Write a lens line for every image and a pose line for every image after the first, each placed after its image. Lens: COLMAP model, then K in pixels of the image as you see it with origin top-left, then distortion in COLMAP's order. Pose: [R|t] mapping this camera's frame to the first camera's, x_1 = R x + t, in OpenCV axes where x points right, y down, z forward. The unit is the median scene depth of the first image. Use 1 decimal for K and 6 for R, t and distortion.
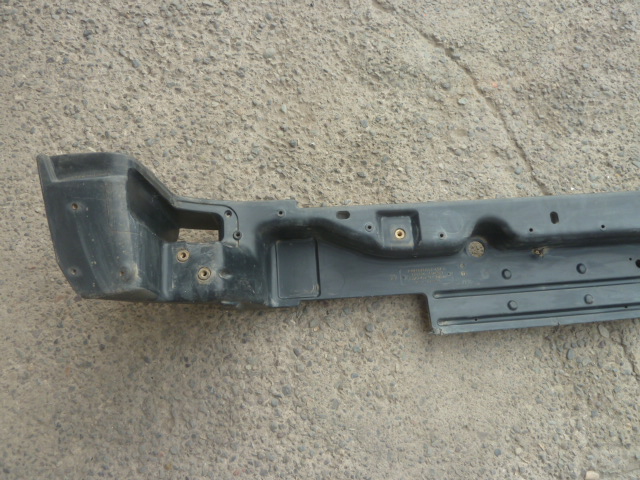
lens RADIAL K [[466.0, 0, 321.6], [0, 466.0, 235.9], [0, 0, 1]] dist [-0.033678, 0.004142]
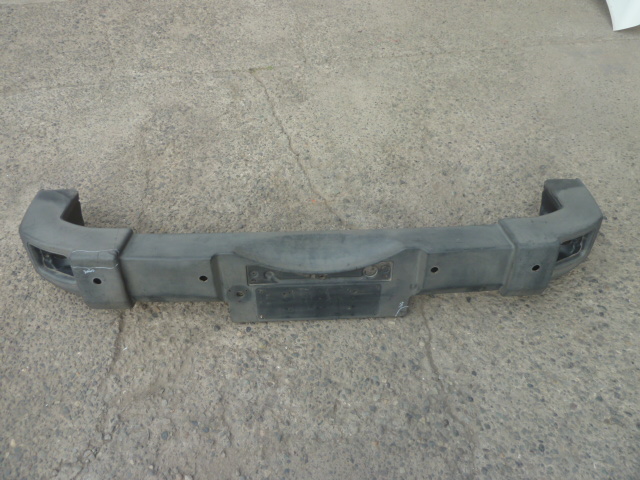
lens RADIAL K [[466.0, 0, 325.0], [0, 466.0, 240.3], [0, 0, 1]] dist [-0.033678, 0.004142]
pose [[-0.996955, -0.066688, -0.040427, 0.400420], [0.006164, -0.584162, 0.811614, -1.635319], [-0.077741, 0.808893, 0.582794, 0.260733]]
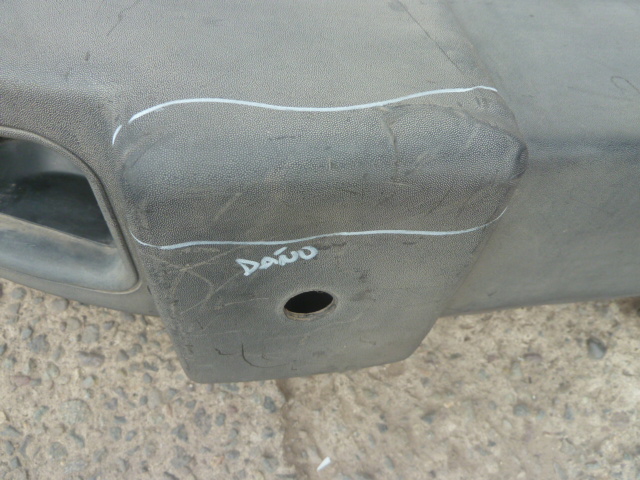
lens RADIAL K [[466.0, 0, 321.1], [0, 466.0, 234.7], [0, 0, 1]] dist [-0.033678, 0.004142]
pose [[-0.980669, 0.009158, -0.195458, 0.907641], [-0.120017, -0.817090, 0.563879, -0.893047], [-0.154543, 0.576437, 0.802395, 0.861075]]
